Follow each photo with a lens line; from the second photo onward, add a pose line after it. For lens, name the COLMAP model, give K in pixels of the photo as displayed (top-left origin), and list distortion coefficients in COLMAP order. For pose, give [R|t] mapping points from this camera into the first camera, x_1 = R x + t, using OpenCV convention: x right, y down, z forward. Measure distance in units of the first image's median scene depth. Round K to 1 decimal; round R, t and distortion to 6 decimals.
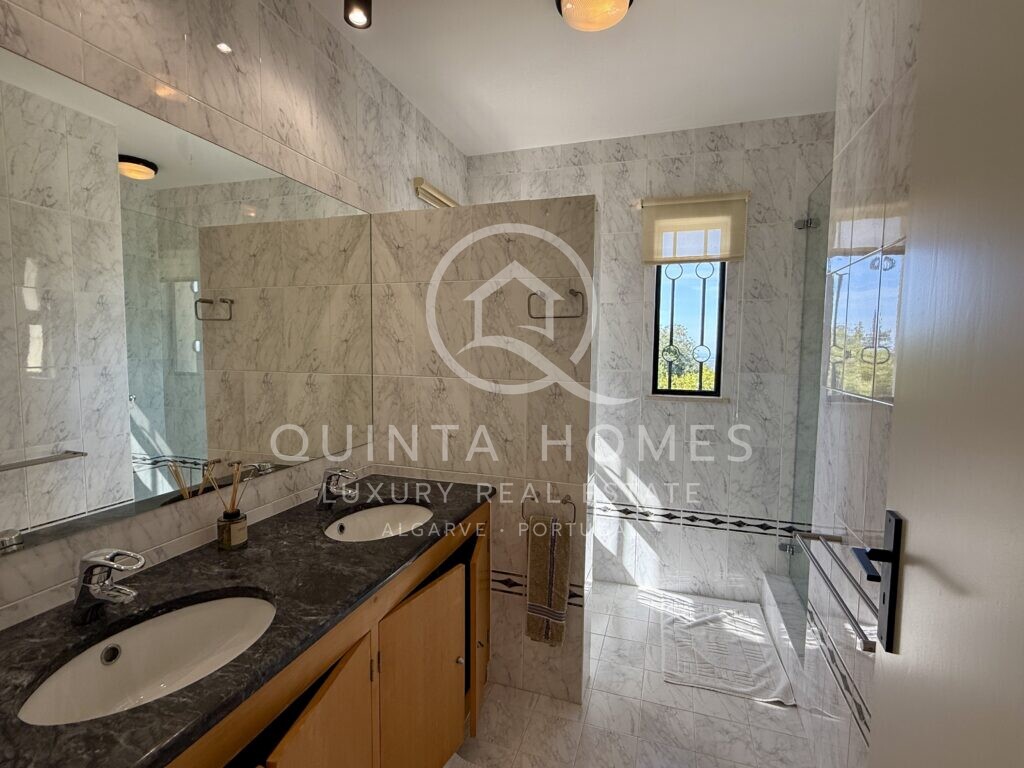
lens RADIAL K [[481.2, 0, 513.1], [0, 481.2, 382.7], [0, 0, 1]] dist [-0.000957, -0.001372]
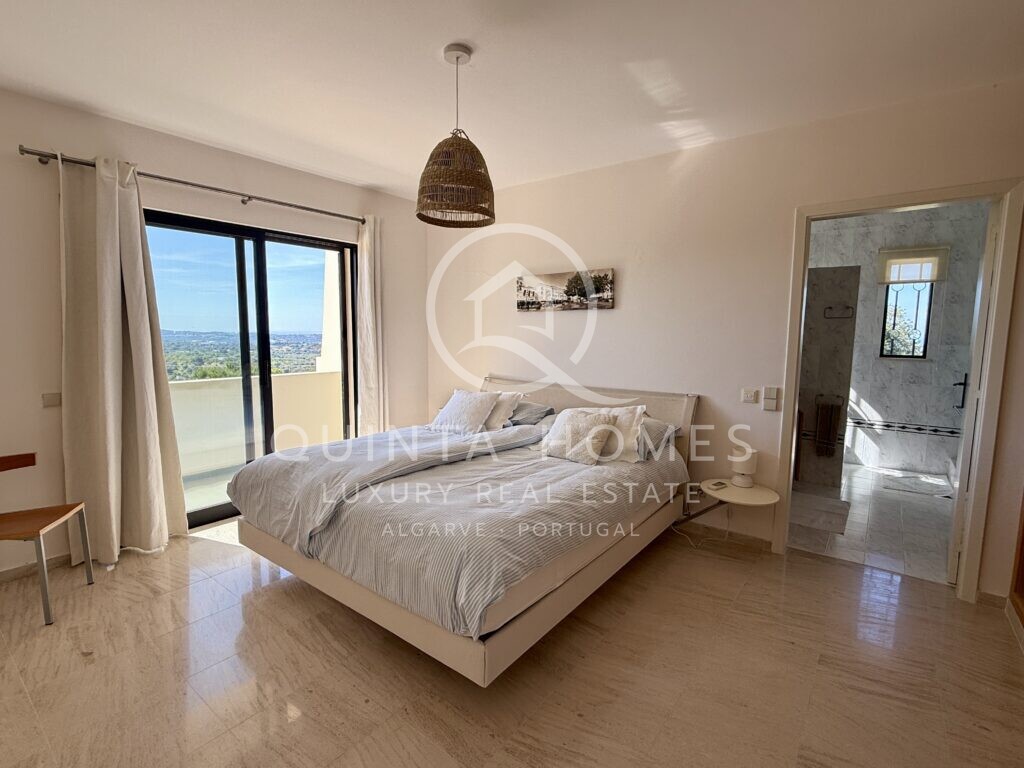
lens RADIAL K [[481.2, 0, 510.3], [0, 481.2, 382.5], [0, 0, 1]] dist [-0.000957, -0.001372]
pose [[0.944647, 0.039385, -0.325716, -0.432557], [-0.033305, 0.999152, 0.024226, 0.124119], [0.326394, -0.012038, 0.945157, -1.164400]]
